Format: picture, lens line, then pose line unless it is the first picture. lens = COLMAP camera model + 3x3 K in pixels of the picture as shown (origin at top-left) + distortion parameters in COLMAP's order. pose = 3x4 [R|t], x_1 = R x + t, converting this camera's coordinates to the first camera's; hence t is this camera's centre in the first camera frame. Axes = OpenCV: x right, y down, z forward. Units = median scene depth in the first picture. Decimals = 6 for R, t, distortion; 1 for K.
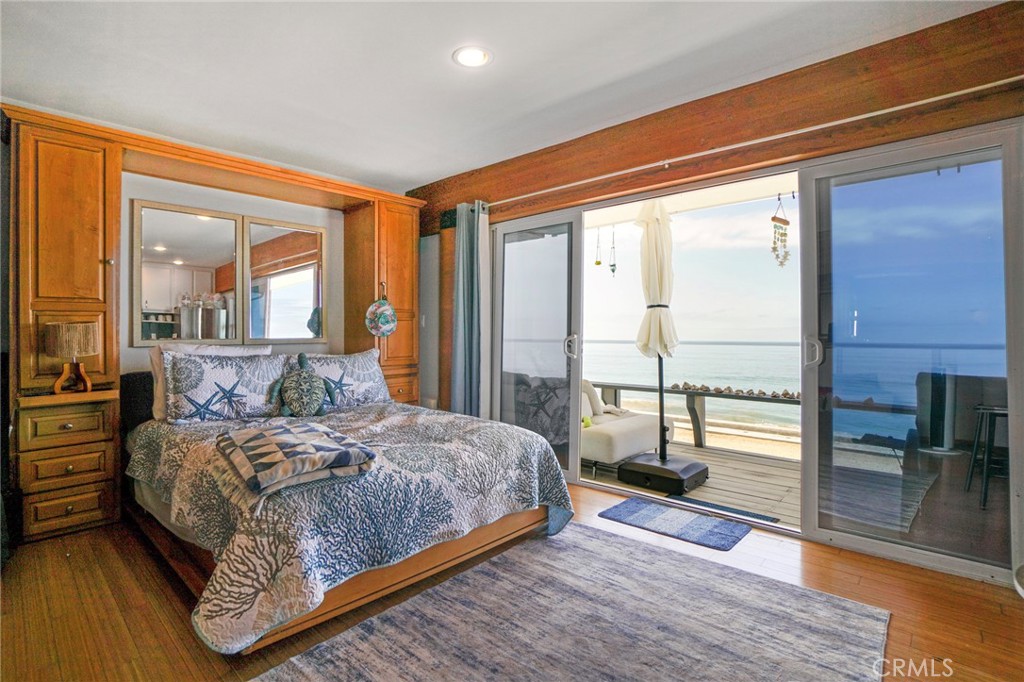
lens RADIAL K [[482.9, 0, 533.7], [0, 482.9, 334.6], [0, 0, 1]] dist [-0.029241, -0.000308]
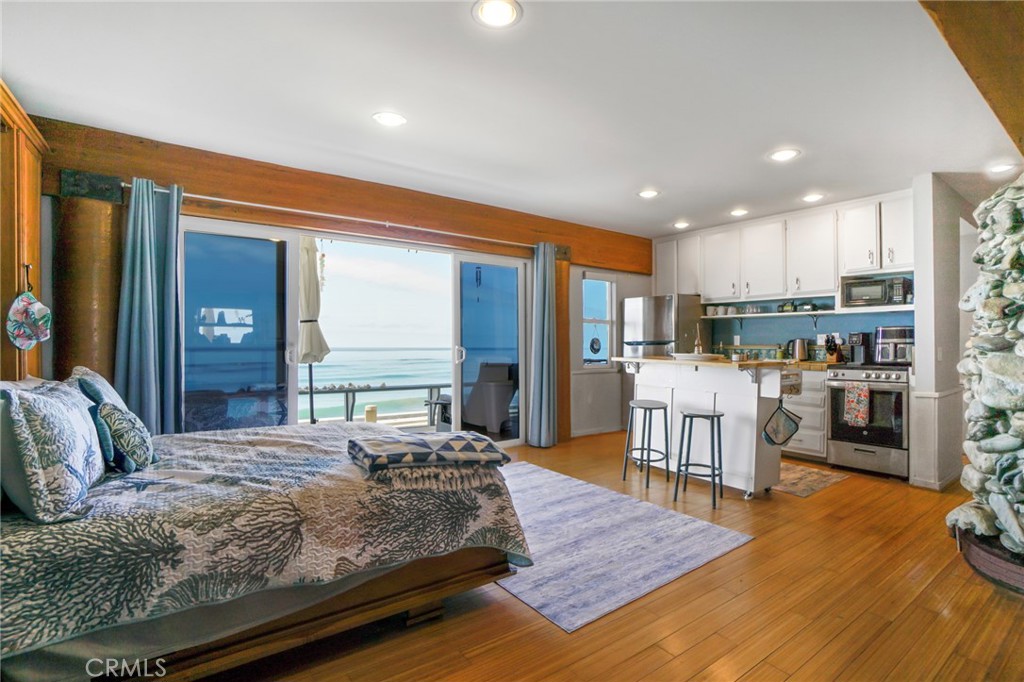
lens RADIAL K [[453.0, 0, 505.7], [0, 453.0, 354.1], [0, 0, 1]] dist [-0.032609, 0.000073]
pose [[0.251804, -0.024461, 0.967469, -1.106956], [-0.007639, 0.999599, 0.027261, -0.017067], [-0.967748, -0.014255, 0.251516, 0.396577]]
